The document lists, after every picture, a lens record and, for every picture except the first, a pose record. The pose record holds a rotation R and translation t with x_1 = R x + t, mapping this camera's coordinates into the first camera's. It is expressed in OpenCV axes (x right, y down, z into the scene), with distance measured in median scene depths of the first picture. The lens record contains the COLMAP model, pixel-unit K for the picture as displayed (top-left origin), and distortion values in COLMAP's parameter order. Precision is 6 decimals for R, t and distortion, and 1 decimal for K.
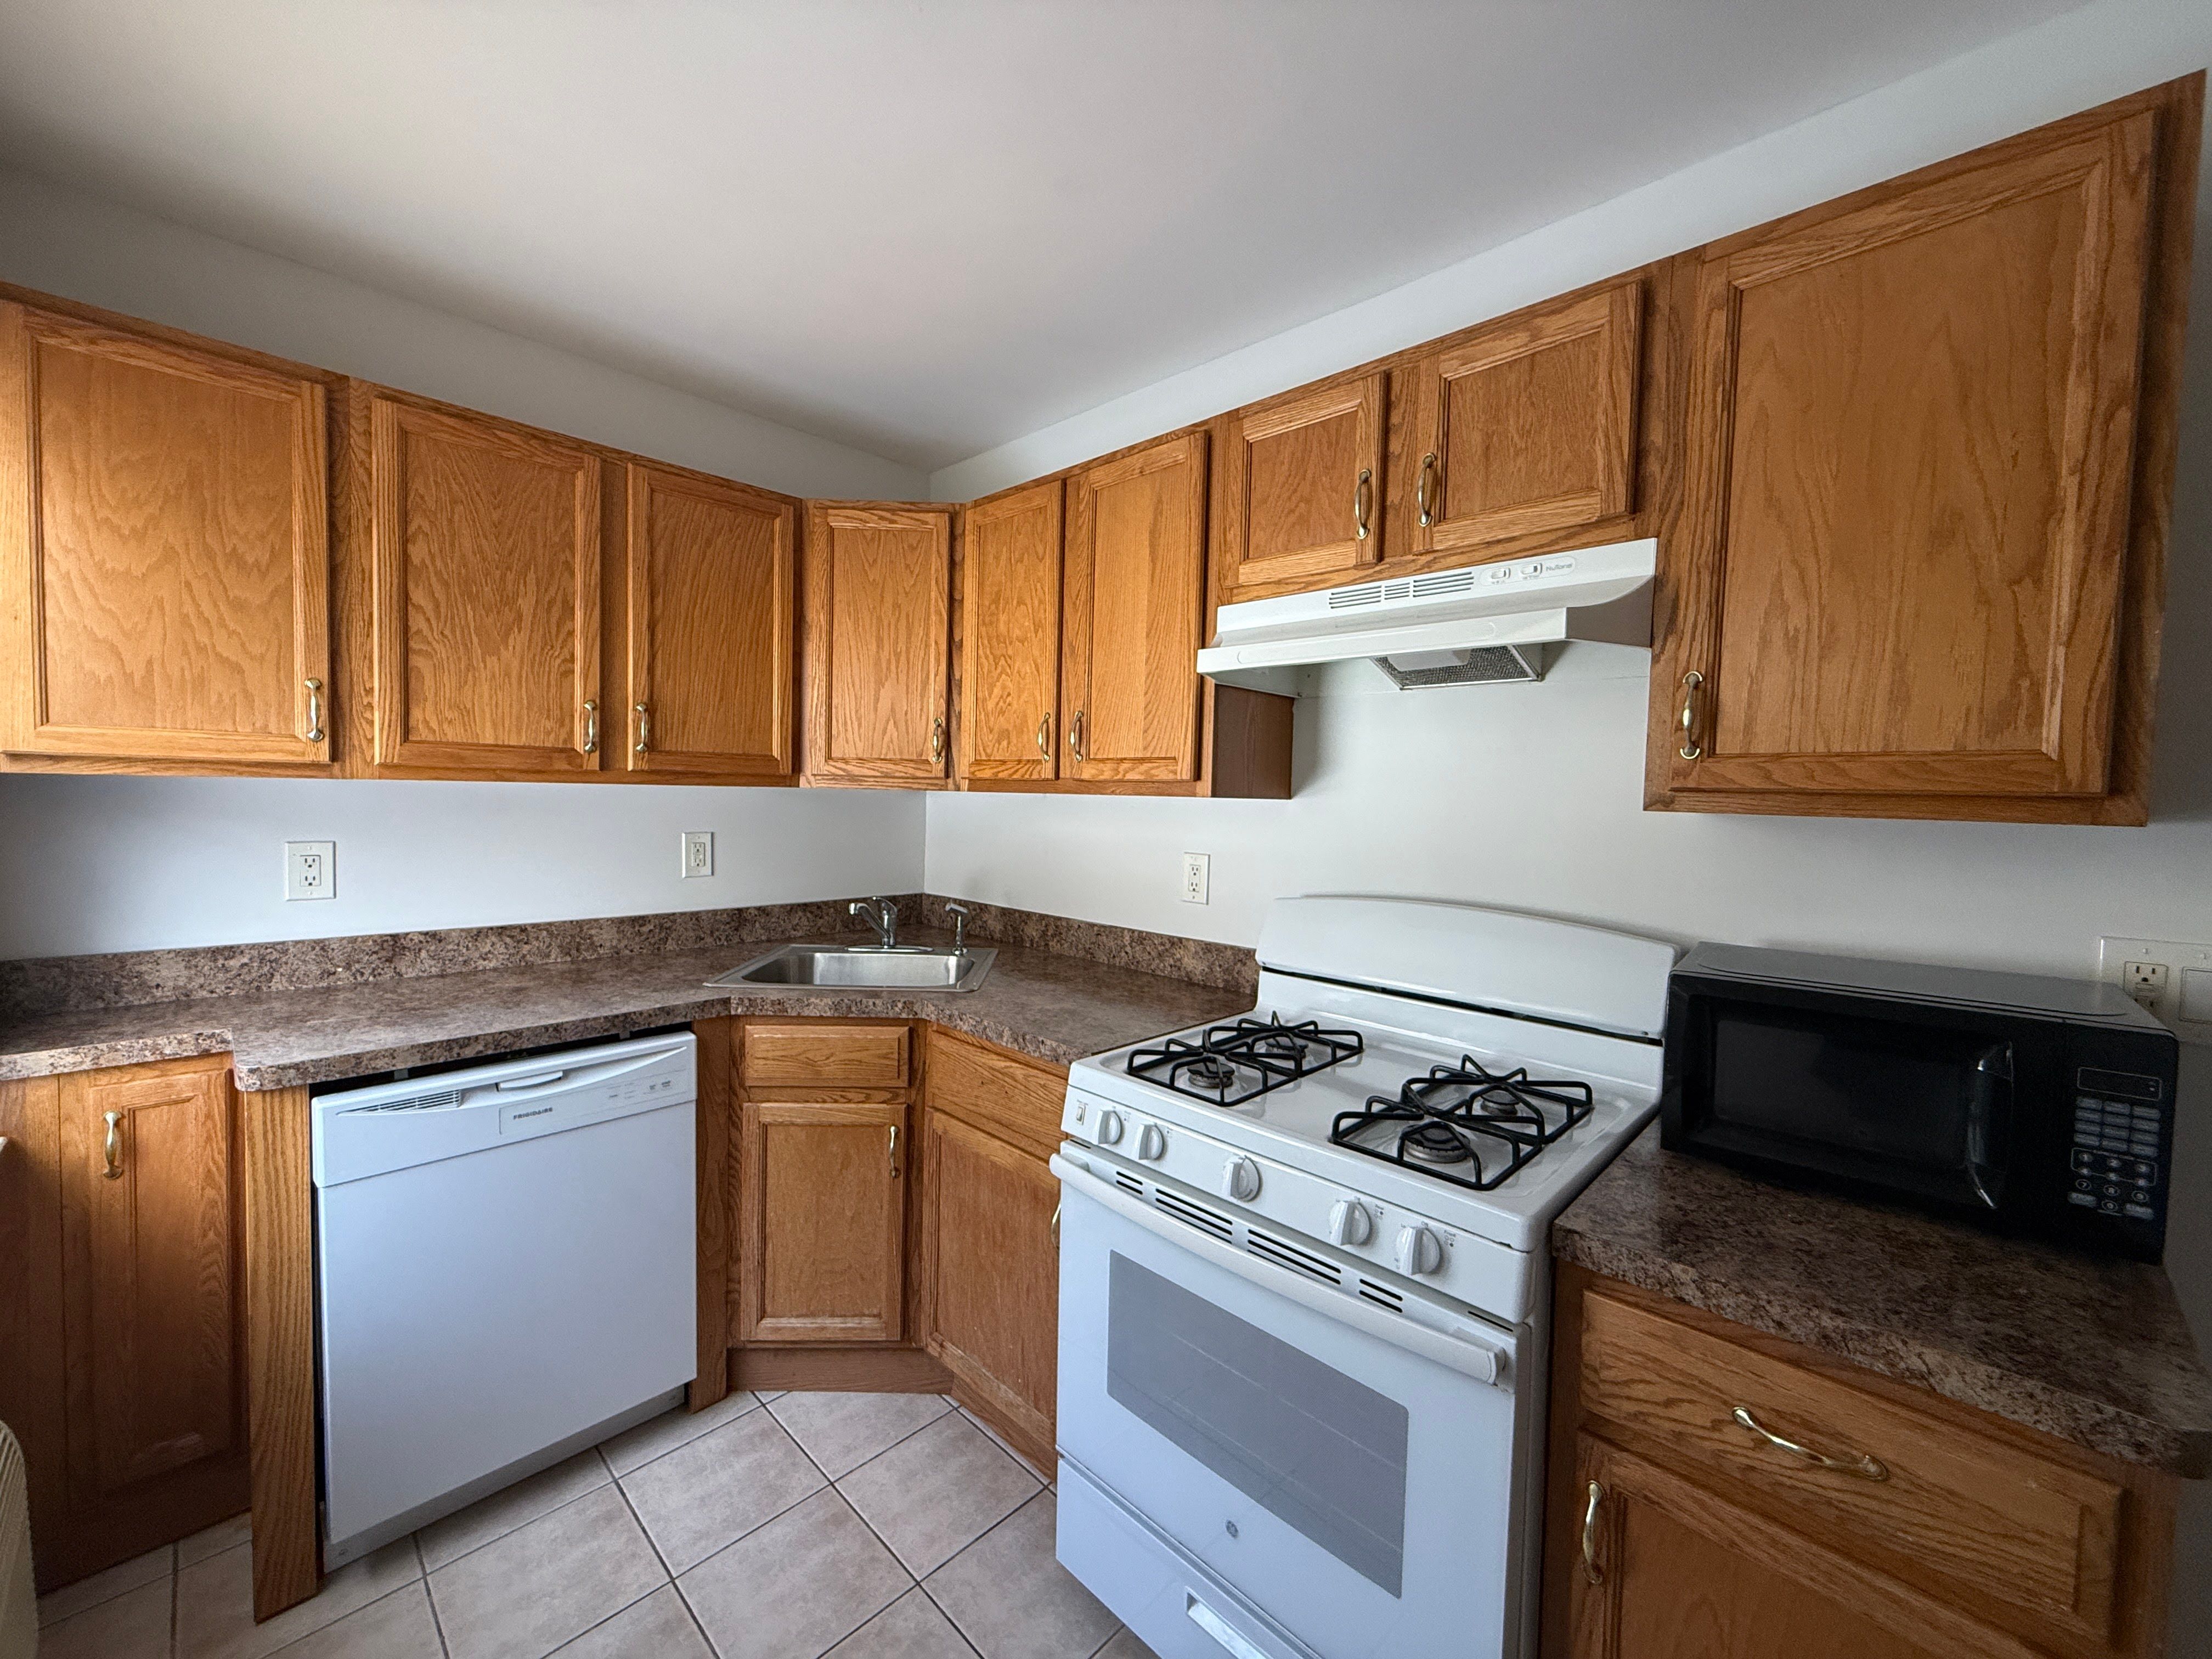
lens RADIAL K [[877.7, 0, 1098.8], [0, 877.7, 829.2], [0, 0, 1]] dist [0.000638, 0.000015]
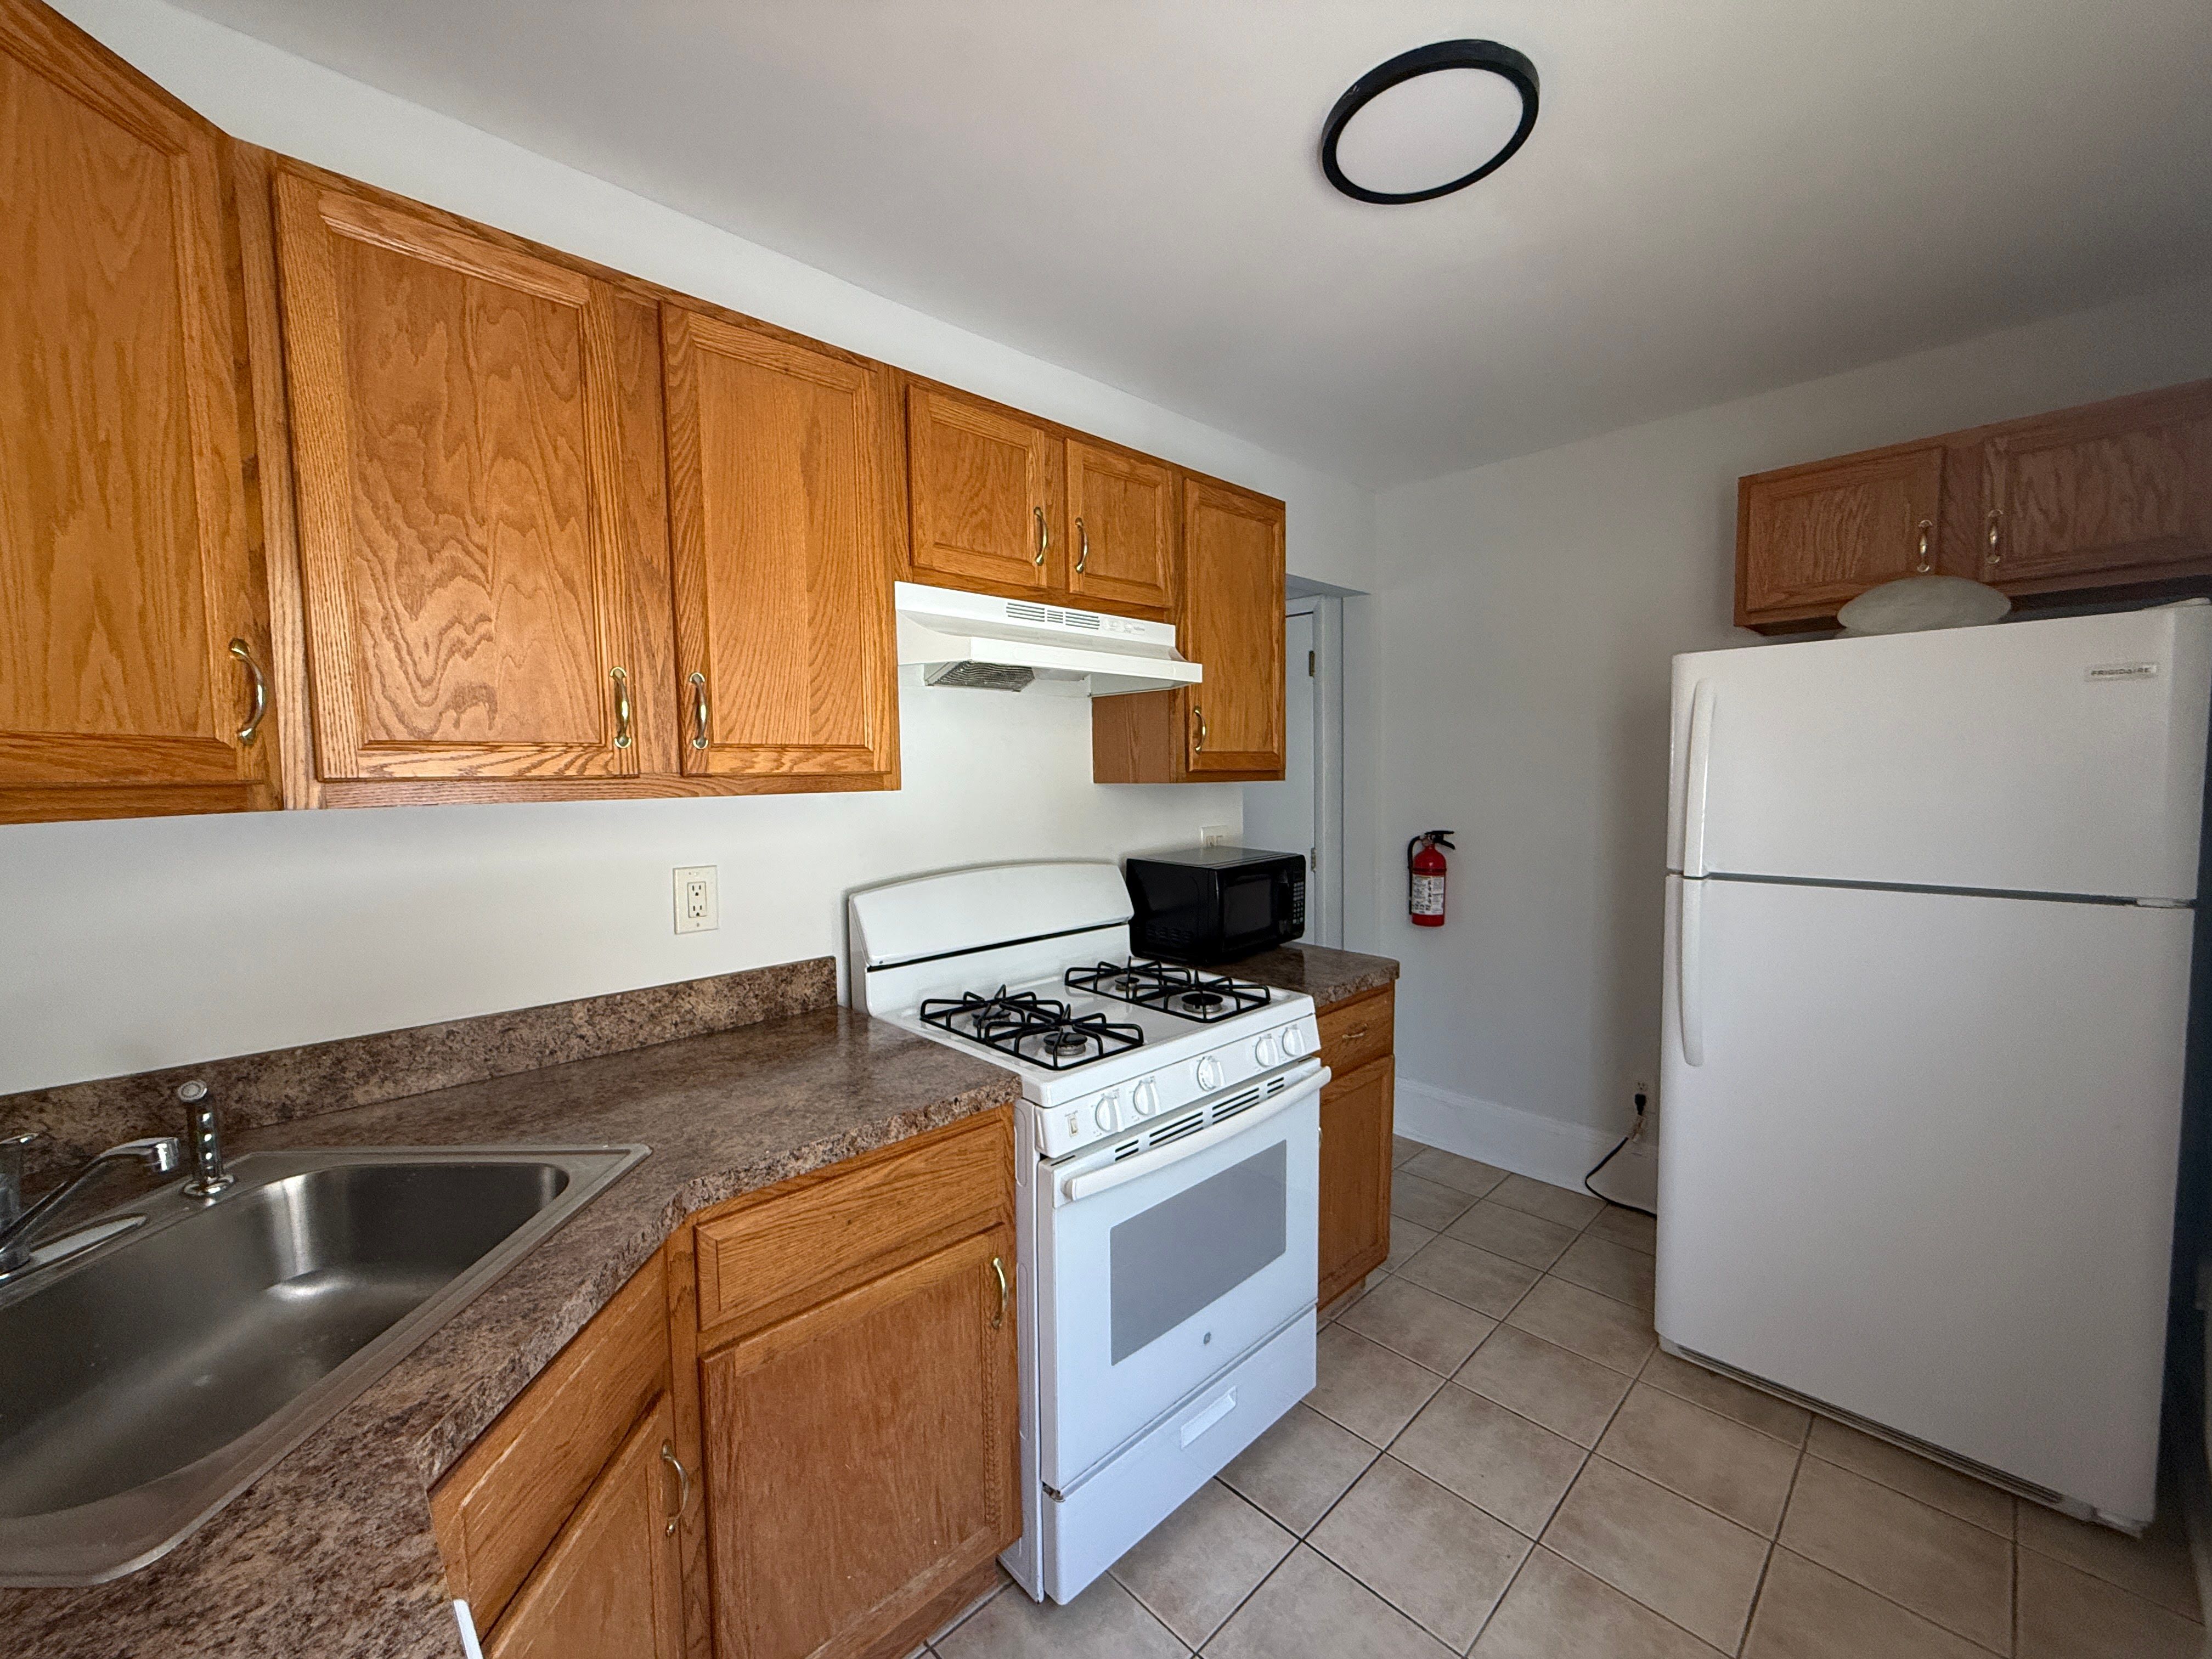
lens RADIAL K [[877.7, 0, 1098.8], [0, 877.7, 829.2], [0, 0, 1]] dist [0.000638, 0.000015]
pose [[0.030734, -0.092927, 0.995198, -0.772521], [0.056160, 0.994256, 0.091105, -0.066963], [-0.997949, 0.053090, 0.035776, 0.756575]]
